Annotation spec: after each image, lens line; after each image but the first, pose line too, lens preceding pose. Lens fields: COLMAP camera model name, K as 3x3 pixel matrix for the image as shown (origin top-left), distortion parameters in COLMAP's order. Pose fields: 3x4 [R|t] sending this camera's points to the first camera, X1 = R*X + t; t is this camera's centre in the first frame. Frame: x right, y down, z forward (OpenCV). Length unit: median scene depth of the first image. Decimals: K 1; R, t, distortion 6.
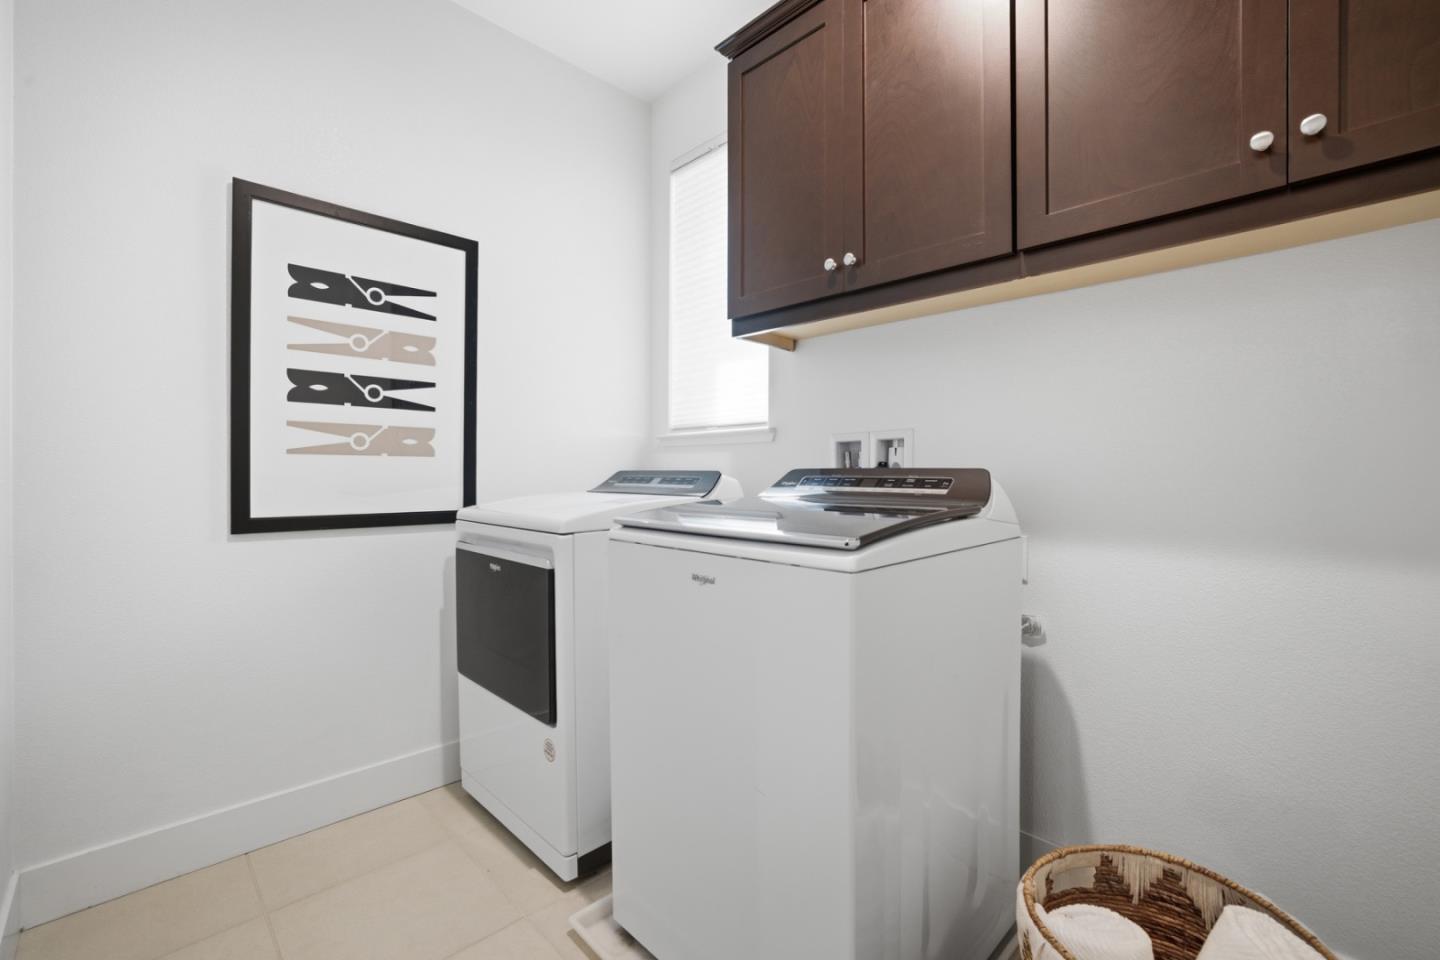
lens RADIAL K [[610.8, 0, 723.4], [0, 610.8, 479.8], [0, 0, 1]] dist [-0.033041, 0.011020]
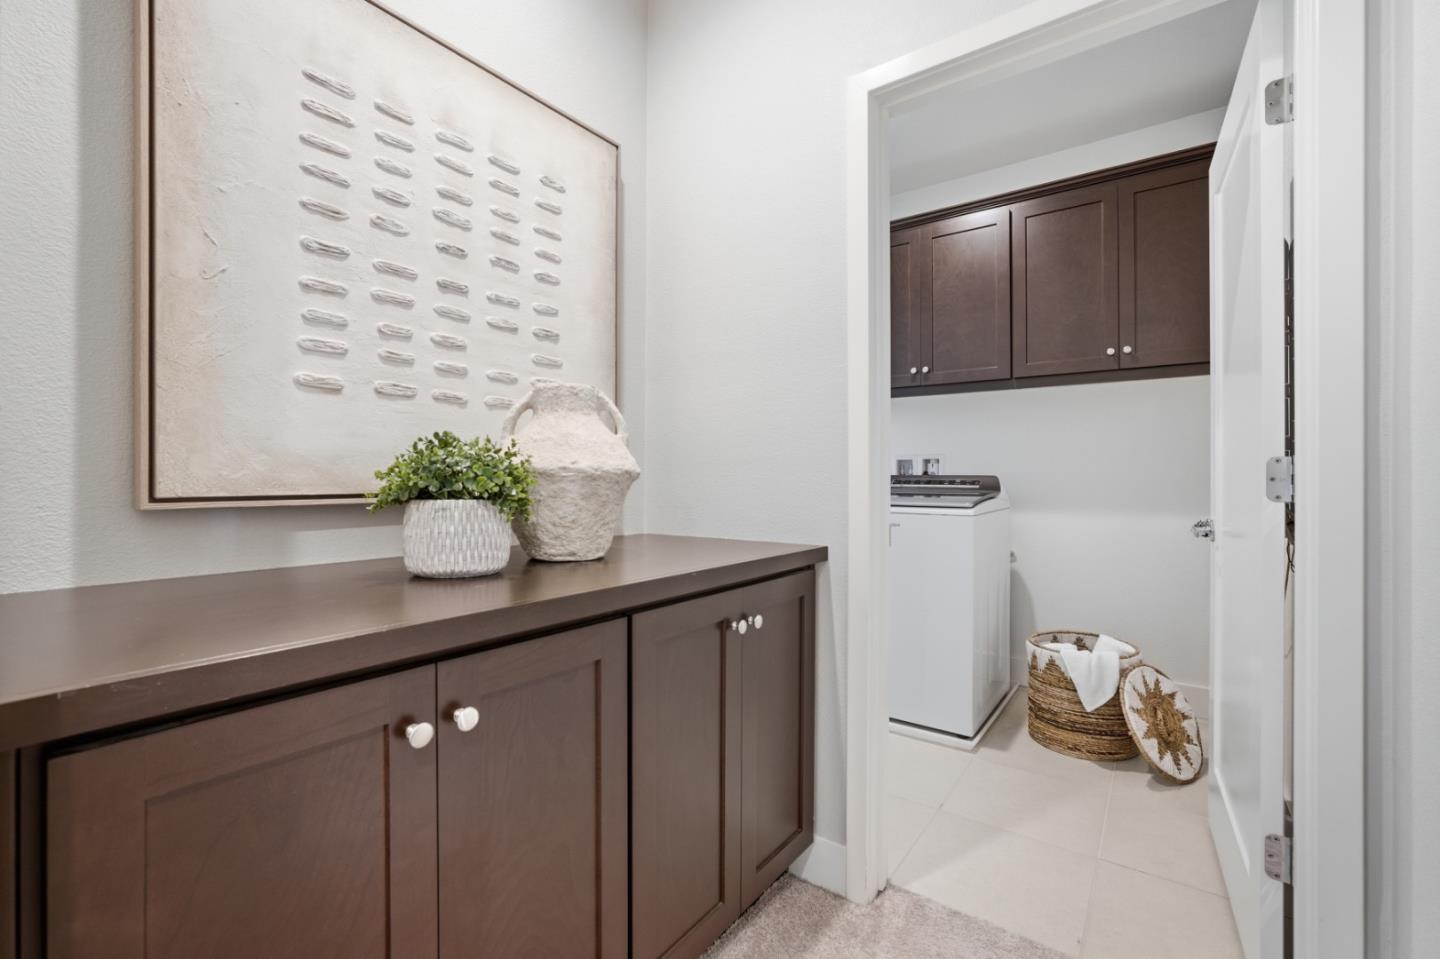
lens RADIAL K [[610.8, 0, 723.4], [0, 610.8, 479.3], [0, 0, 1]] dist [-0.033041, 0.011020]
pose [[0.989555, -0.006644, 0.144004, -0.748257], [0.007500, 0.999957, -0.005402, -0.001446], [-0.143962, 0.006426, 0.989562, -0.880307]]
